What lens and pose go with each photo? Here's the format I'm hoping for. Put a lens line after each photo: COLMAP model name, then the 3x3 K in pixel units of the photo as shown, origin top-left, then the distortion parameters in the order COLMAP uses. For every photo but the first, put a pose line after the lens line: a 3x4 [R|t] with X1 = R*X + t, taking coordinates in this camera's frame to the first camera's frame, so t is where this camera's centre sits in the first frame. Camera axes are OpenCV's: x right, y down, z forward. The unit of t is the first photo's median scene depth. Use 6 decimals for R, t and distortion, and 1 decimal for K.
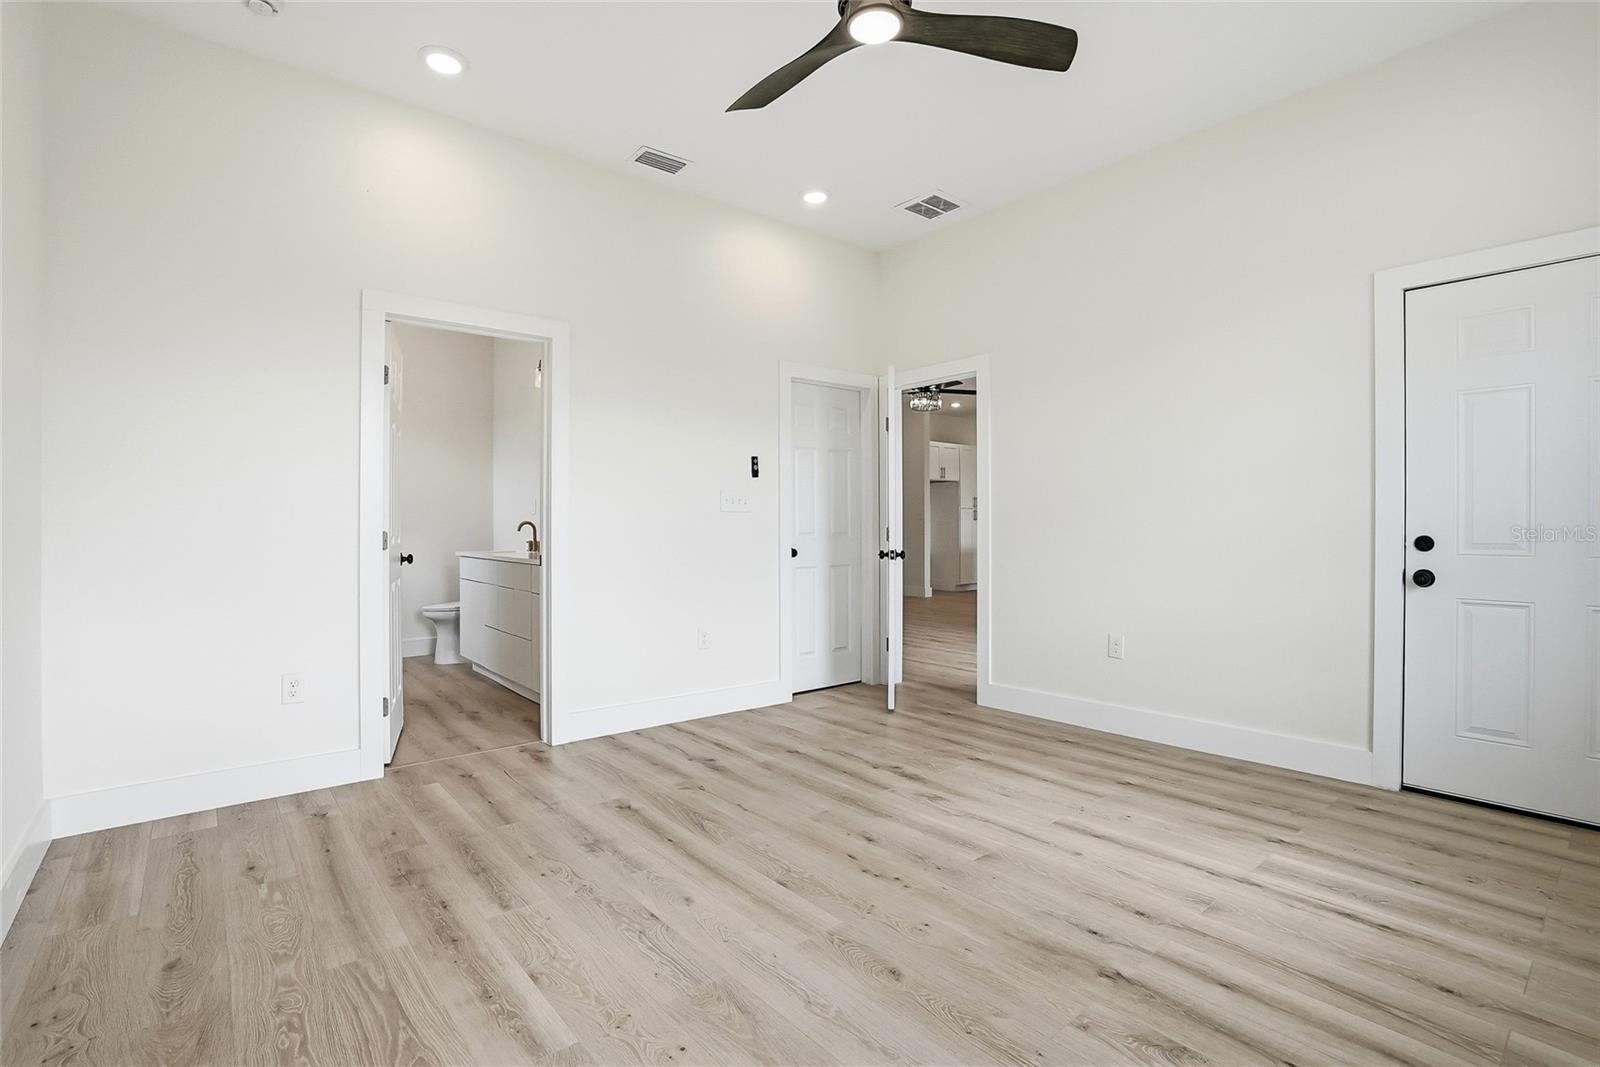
lens RADIAL K [[771.4, 0, 794.0], [0, 771.4, 522.0], [0, 0, 1]] dist [-0.044574, 0.000744]
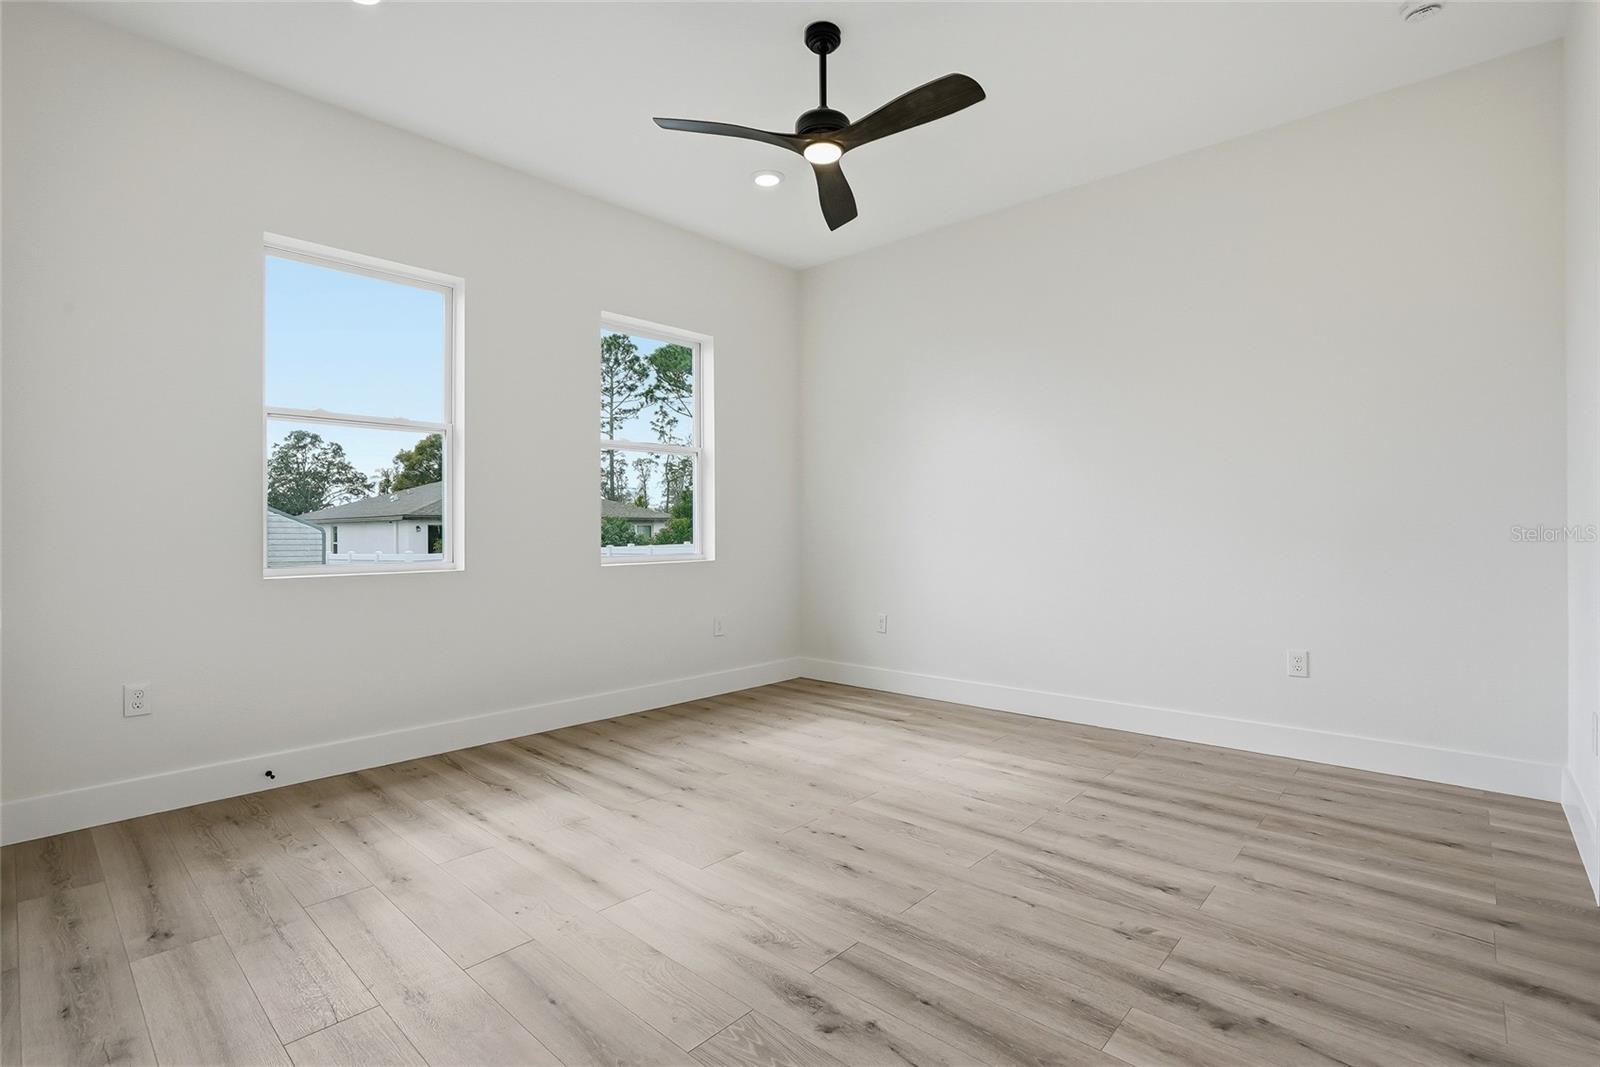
lens RADIAL K [[771.4, 0, 794.0], [0, 771.4, 522.0], [0, 0, 1]] dist [-0.044574, 0.000744]
pose [[-0.991359, 0.008645, -0.130888, 0.283207], [0.011066, 0.999781, -0.017784, 0.012893], [0.130705, -0.019079, -0.991238, 1.944415]]
